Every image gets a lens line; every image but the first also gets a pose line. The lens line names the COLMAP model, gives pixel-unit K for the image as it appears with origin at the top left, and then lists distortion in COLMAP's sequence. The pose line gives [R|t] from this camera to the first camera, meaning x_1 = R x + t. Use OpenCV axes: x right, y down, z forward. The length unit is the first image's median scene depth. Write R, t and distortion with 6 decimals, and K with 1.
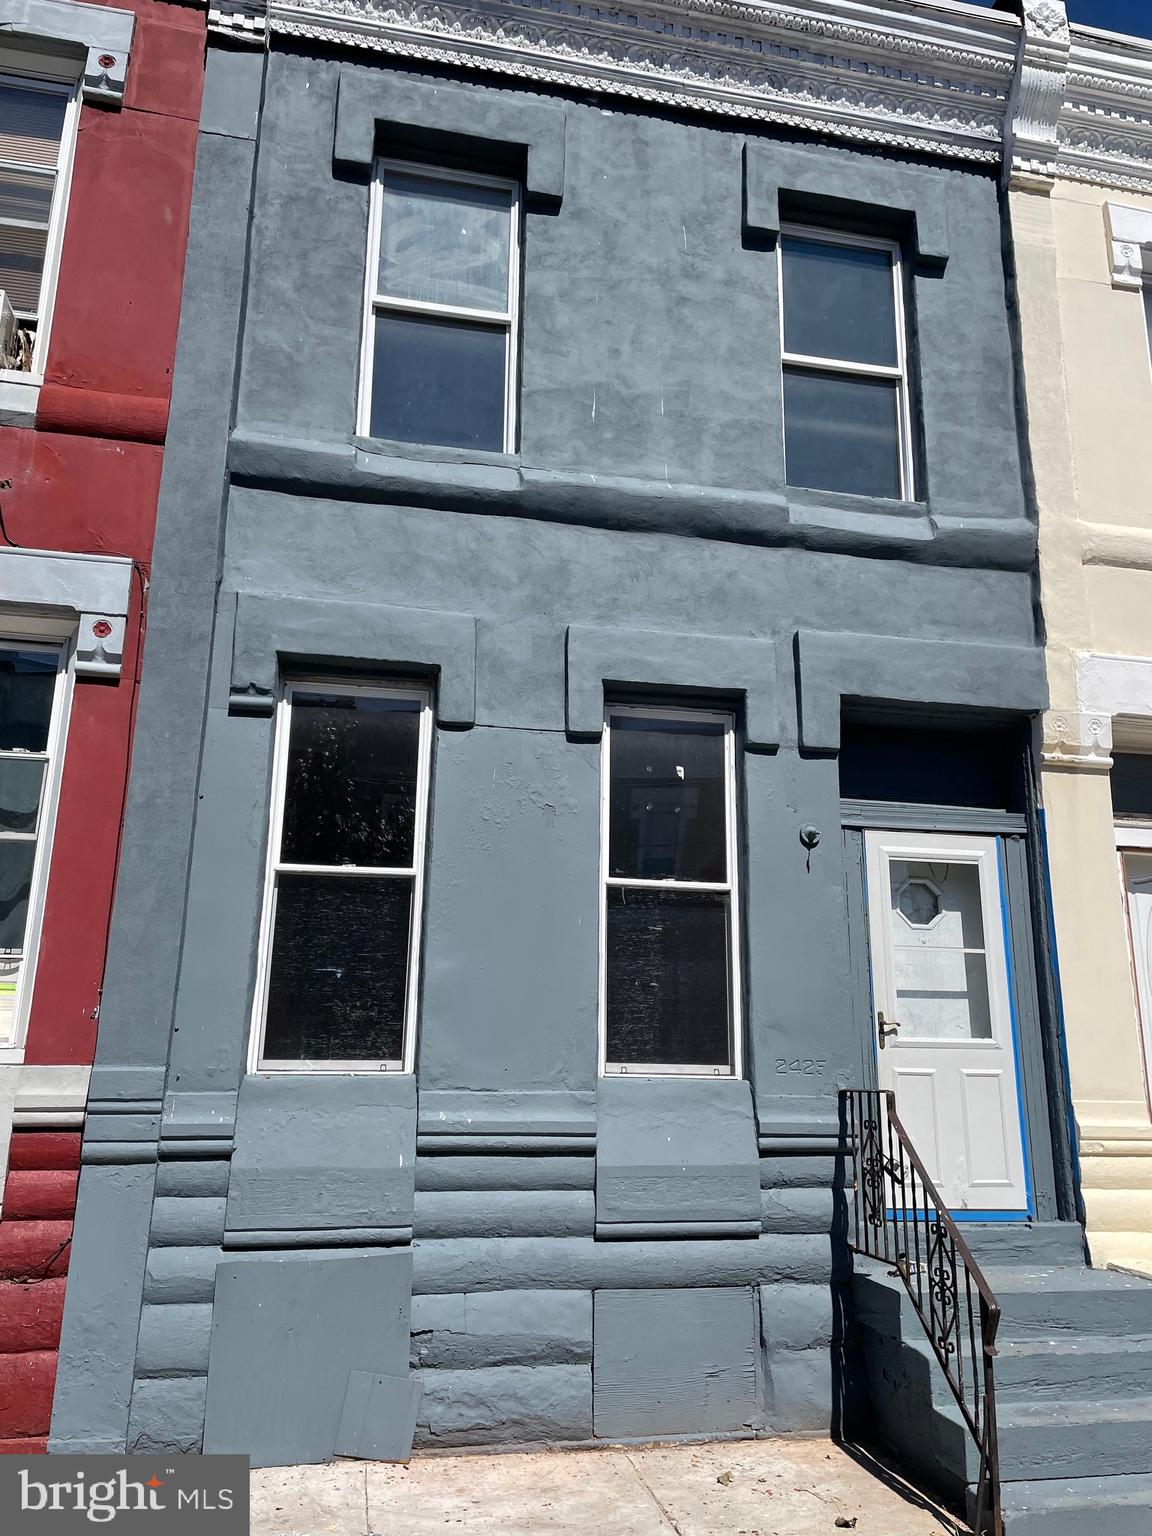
lens RADIAL K [[1170.3, 0, 587.3], [0, 1170.3, 779.9], [0, 0, 1]] dist [0.049145, -0.073500]
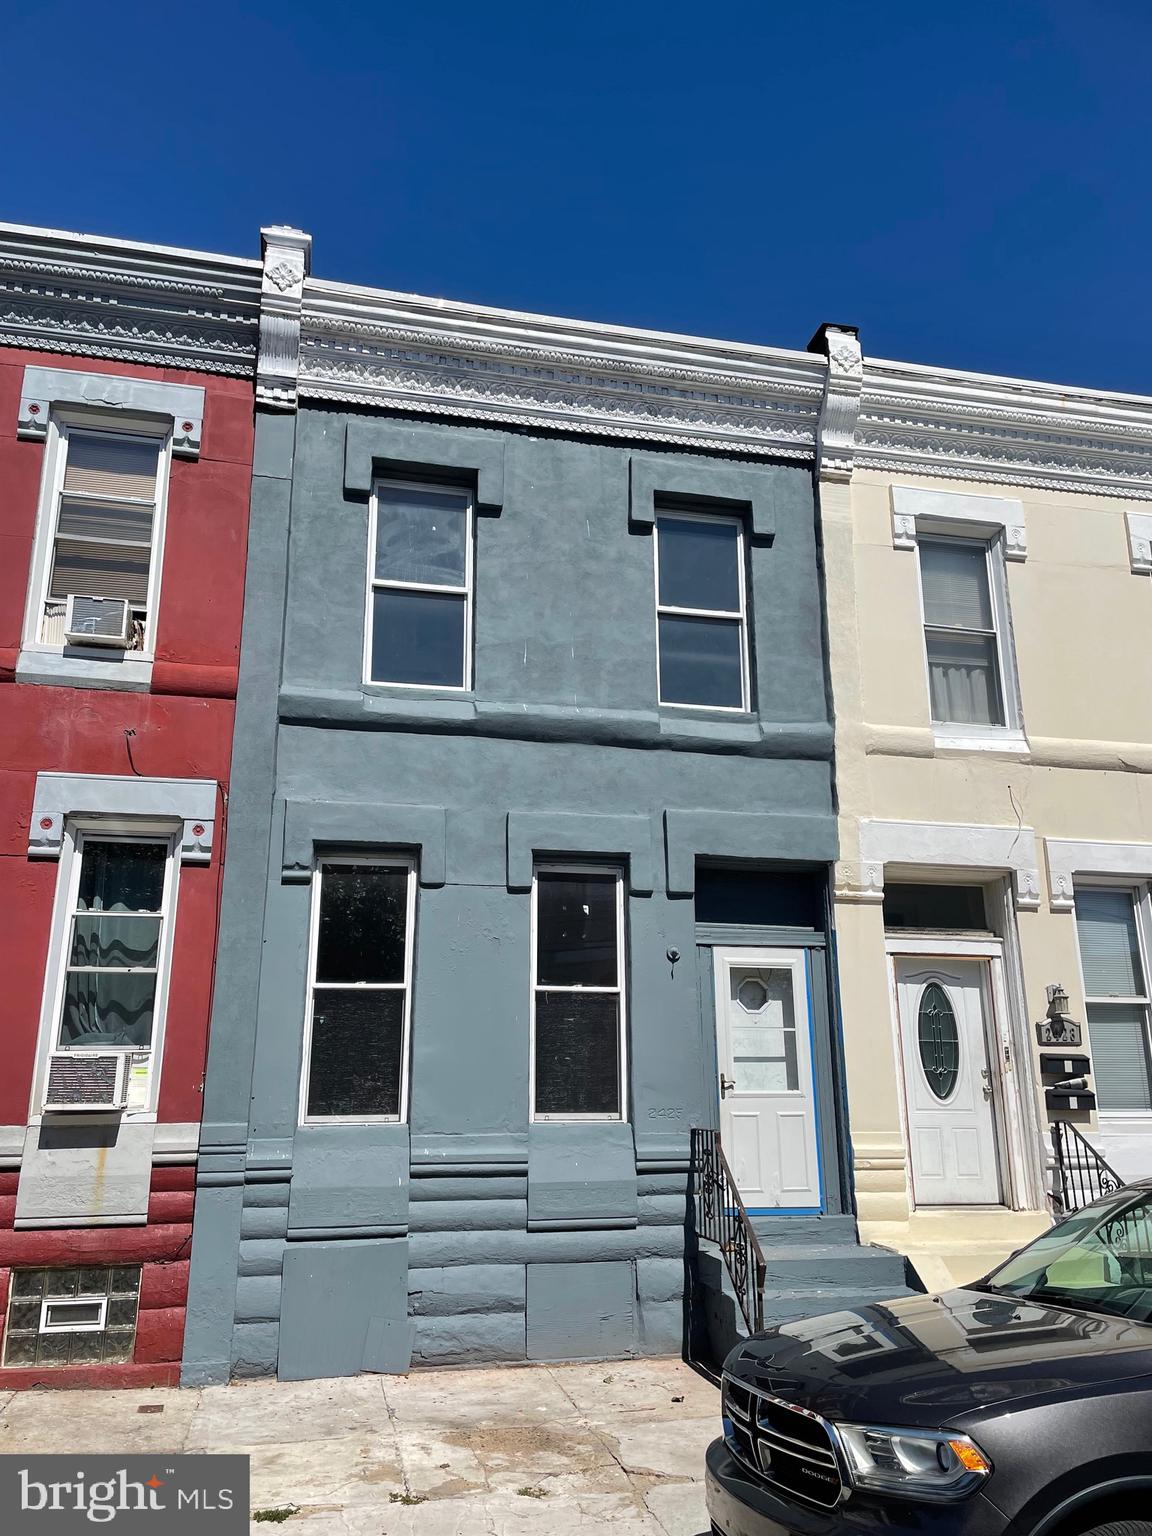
lens RADIAL K [[1170.3, 0, 569.7], [0, 1170.3, 768.9], [0, 0, 1]] dist [0.049145, -0.073500]
pose [[0.999742, -0.009296, 0.020747, 0.031223], [0.009692, 0.999770, -0.019107, -0.158202], [-0.020564, 0.019303, 0.999602, -0.475456]]
